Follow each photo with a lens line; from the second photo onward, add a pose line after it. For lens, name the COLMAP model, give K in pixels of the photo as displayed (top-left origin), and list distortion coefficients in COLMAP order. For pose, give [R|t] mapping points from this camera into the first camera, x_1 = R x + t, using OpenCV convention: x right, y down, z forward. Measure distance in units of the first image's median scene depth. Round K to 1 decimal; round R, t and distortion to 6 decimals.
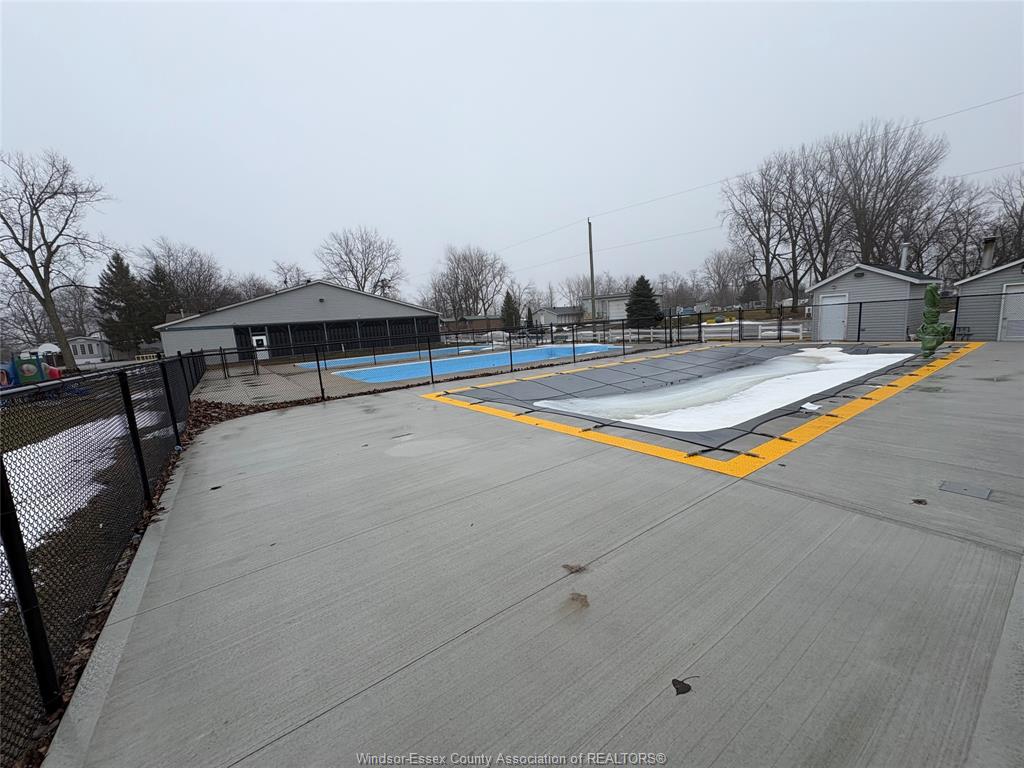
lens RADIAL K [[402.1, 0, 510.9], [0, 402.1, 383.0], [0, 0, 1]] dist [-0.003125, -0.000040]
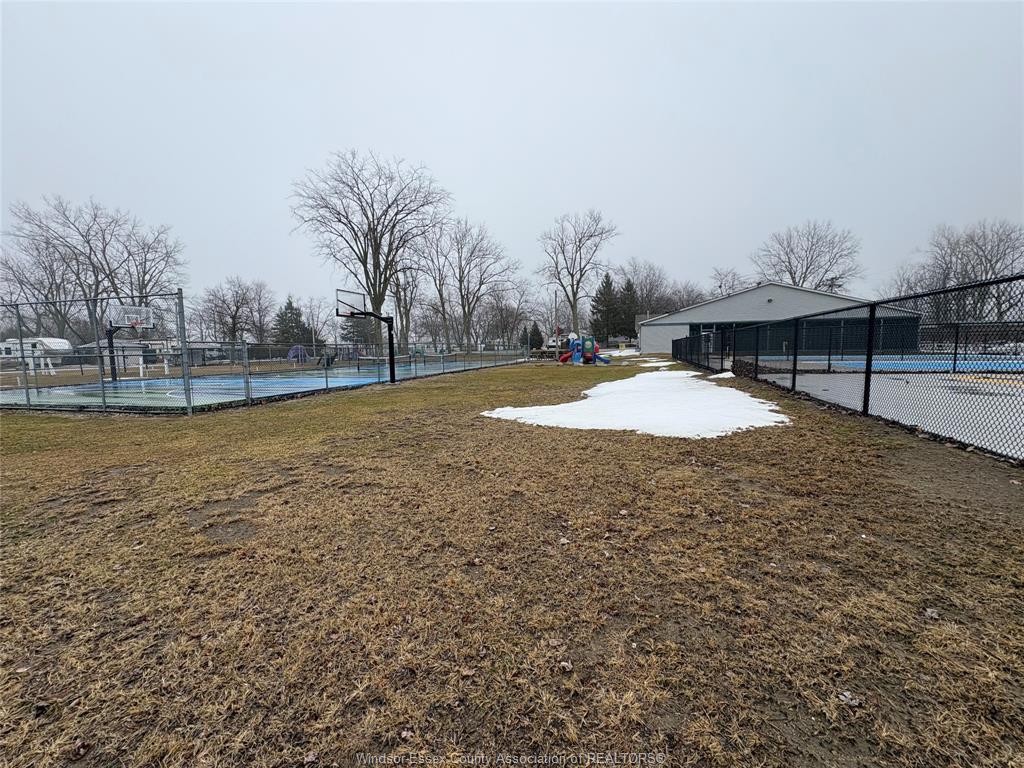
lens RADIAL K [[402.1, 0, 514.7], [0, 402.1, 386.2], [0, 0, 1]] dist [-0.003125, -0.000040]
pose [[0.601346, 0.137111, -0.787136, -0.019834], [-0.141832, 0.987838, 0.063716, 0.035935], [0.786299, 0.073326, 0.613479, -0.124134]]
